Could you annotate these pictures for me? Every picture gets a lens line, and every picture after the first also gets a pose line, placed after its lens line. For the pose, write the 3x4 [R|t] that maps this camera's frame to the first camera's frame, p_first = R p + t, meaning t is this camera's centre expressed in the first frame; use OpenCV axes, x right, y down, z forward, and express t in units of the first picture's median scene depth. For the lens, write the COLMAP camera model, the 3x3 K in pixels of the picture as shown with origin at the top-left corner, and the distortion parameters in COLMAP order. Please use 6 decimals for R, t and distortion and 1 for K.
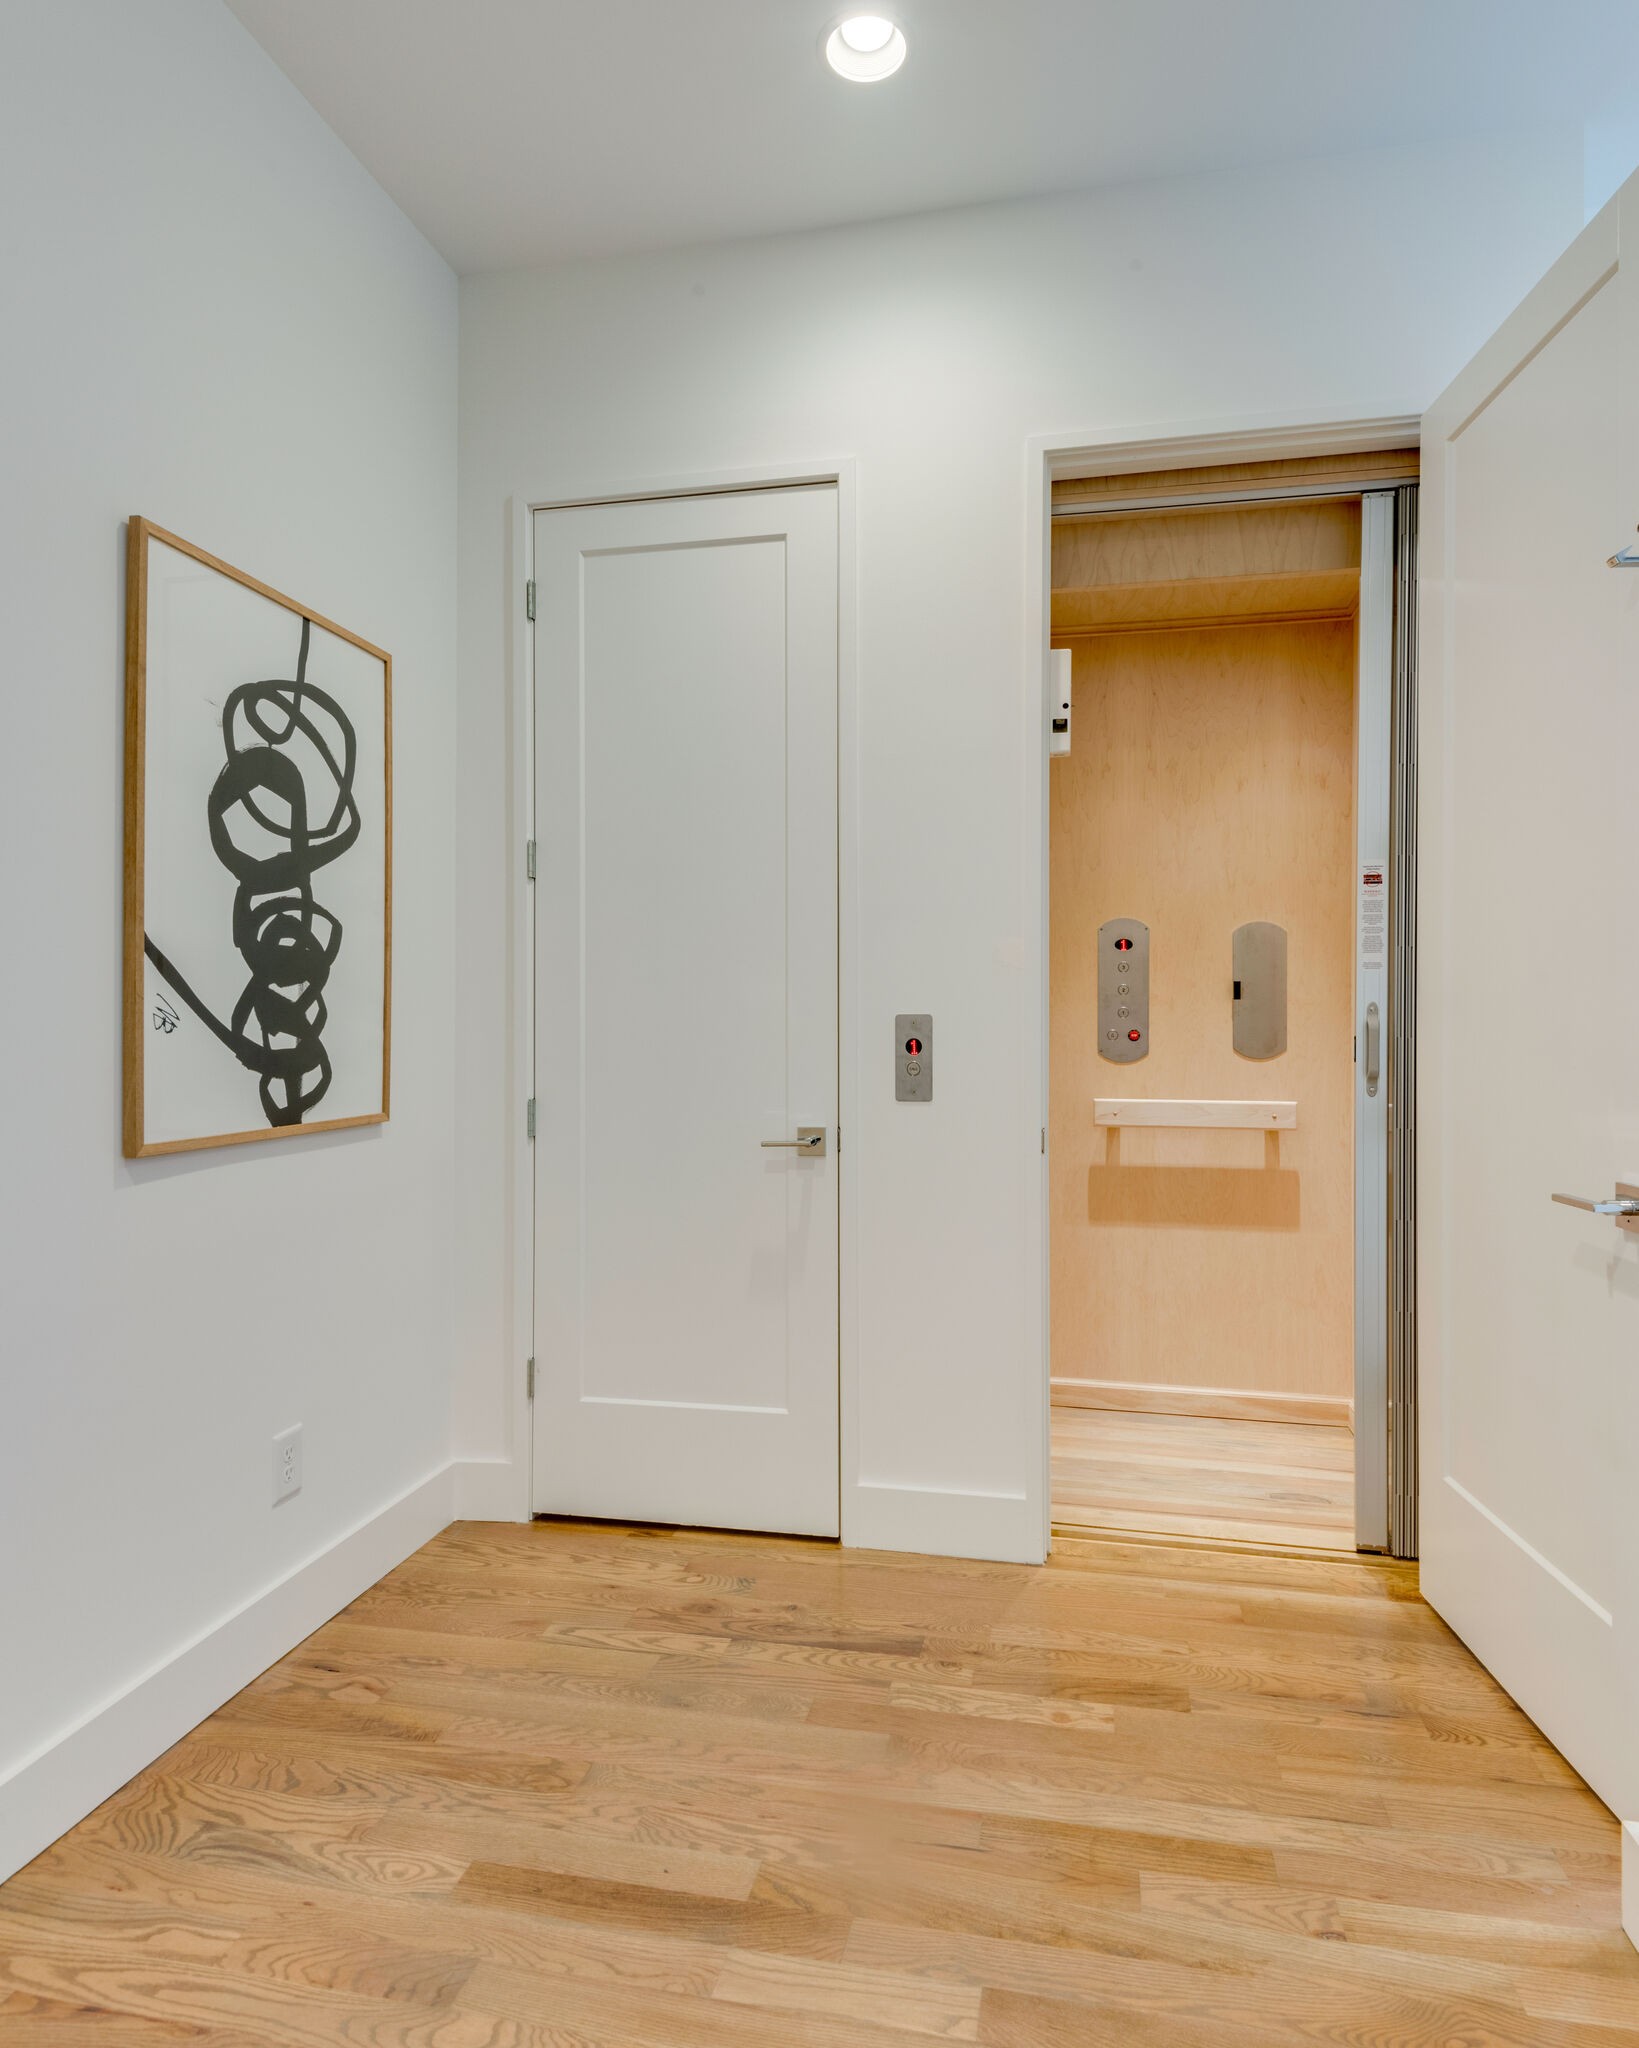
lens RADIAL K [[1166.7, 0, 818.8], [0, 1166.7, 1015.8], [0, 0, 1]] dist [-0.001206, -0.004462]
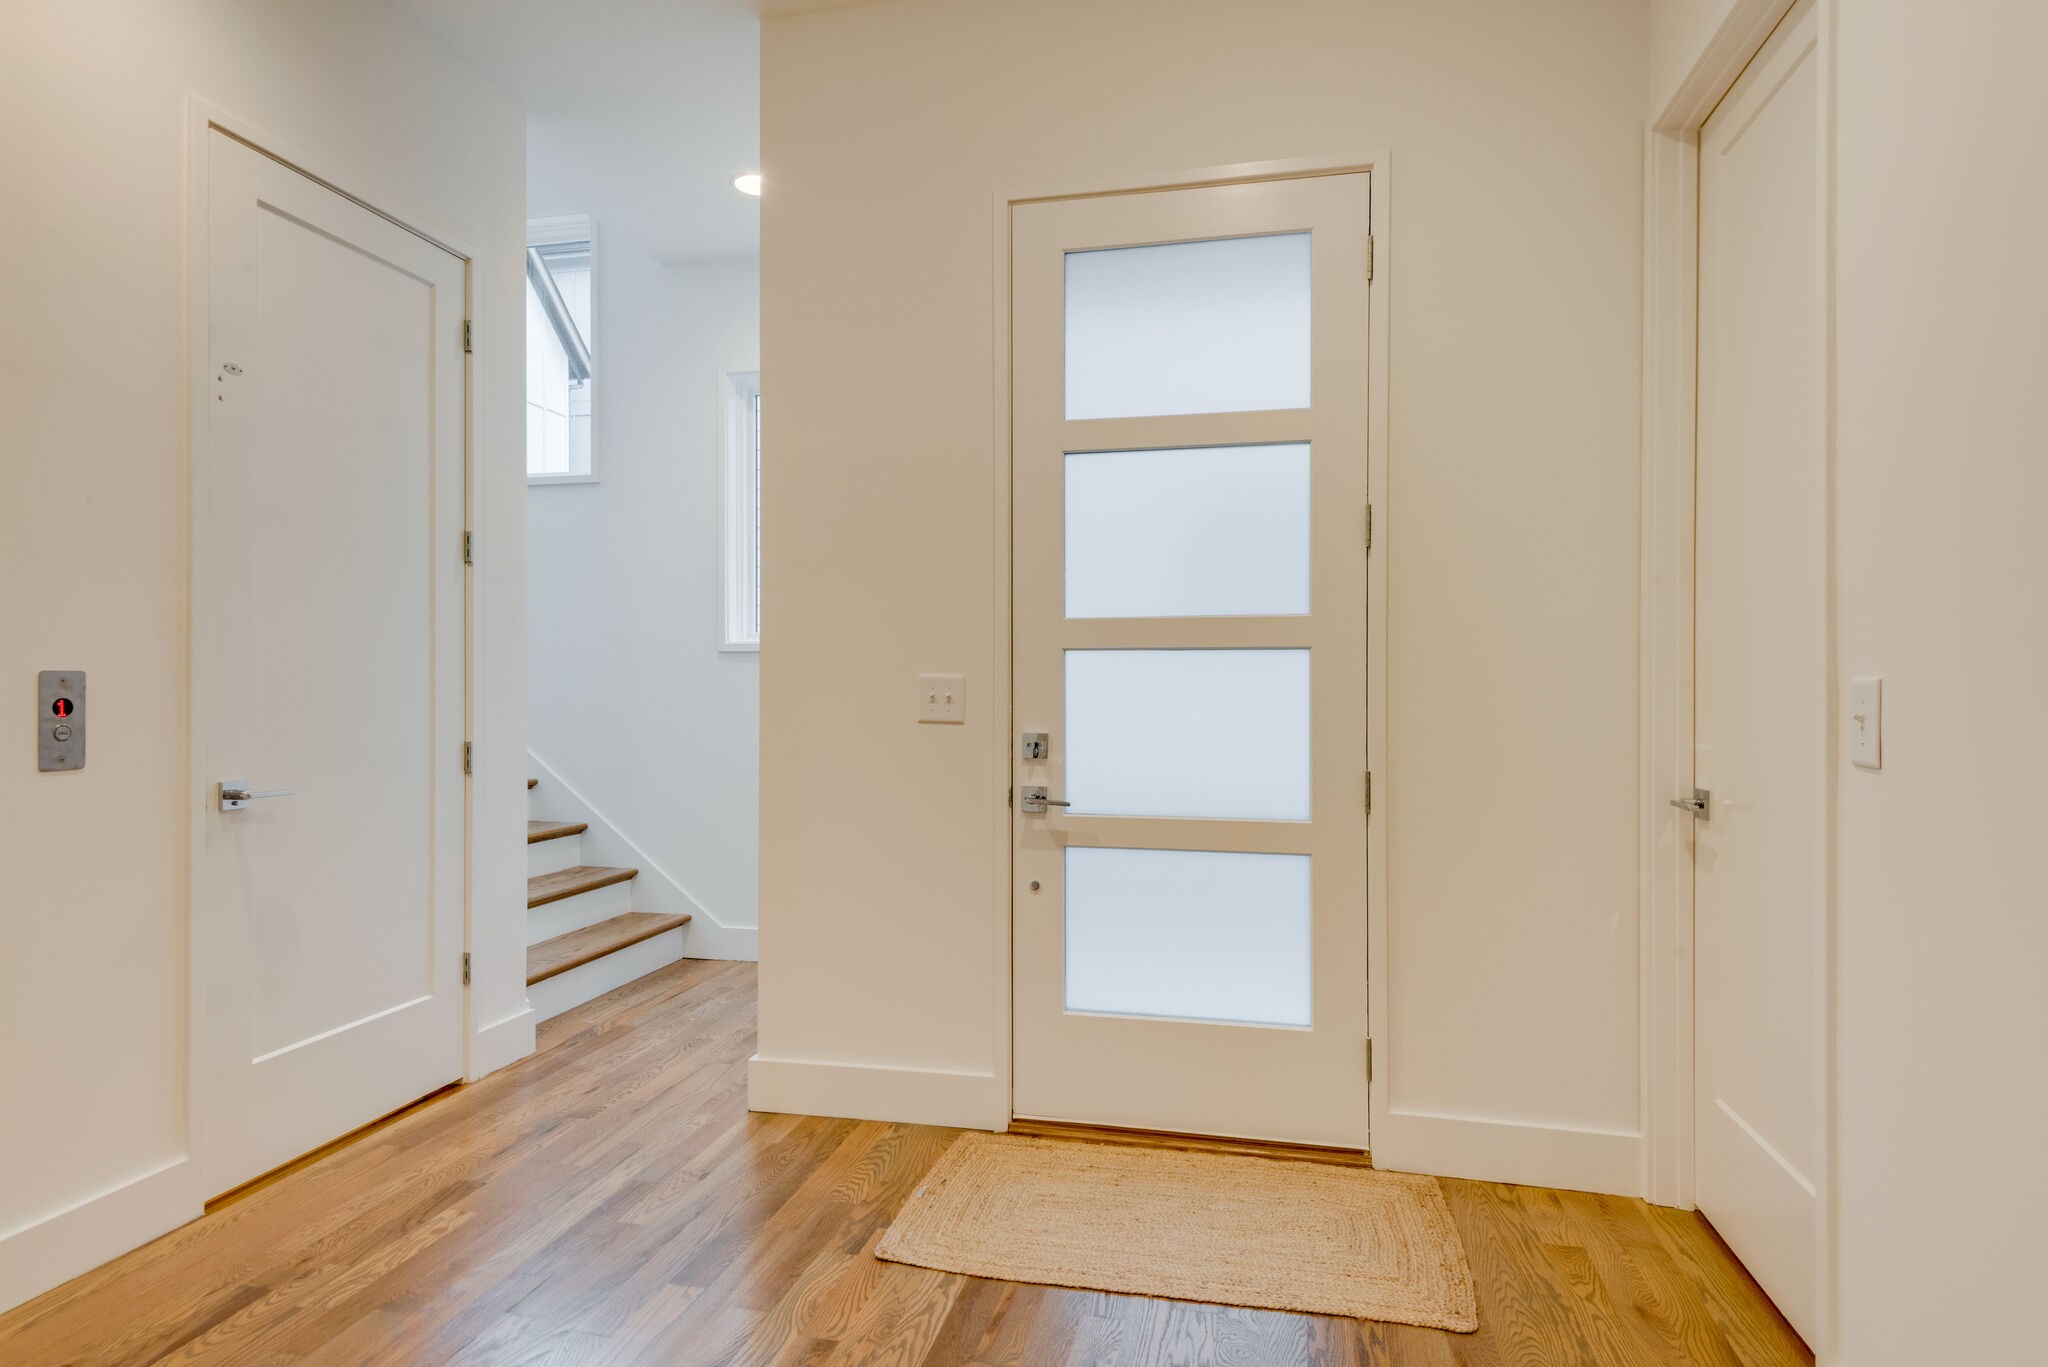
lens RADIAL K [[1099.9, 0, 1023.7], [0, 1099.9, 684.9], [0, 0, 1]] dist [0.032920, -0.016019]
pose [[0.034313, -0.004536, 0.999401, -0.901725], [-0.006359, 0.999968, 0.004757, 0.000916], [-0.999391, -0.006519, 0.034283, 0.305242]]
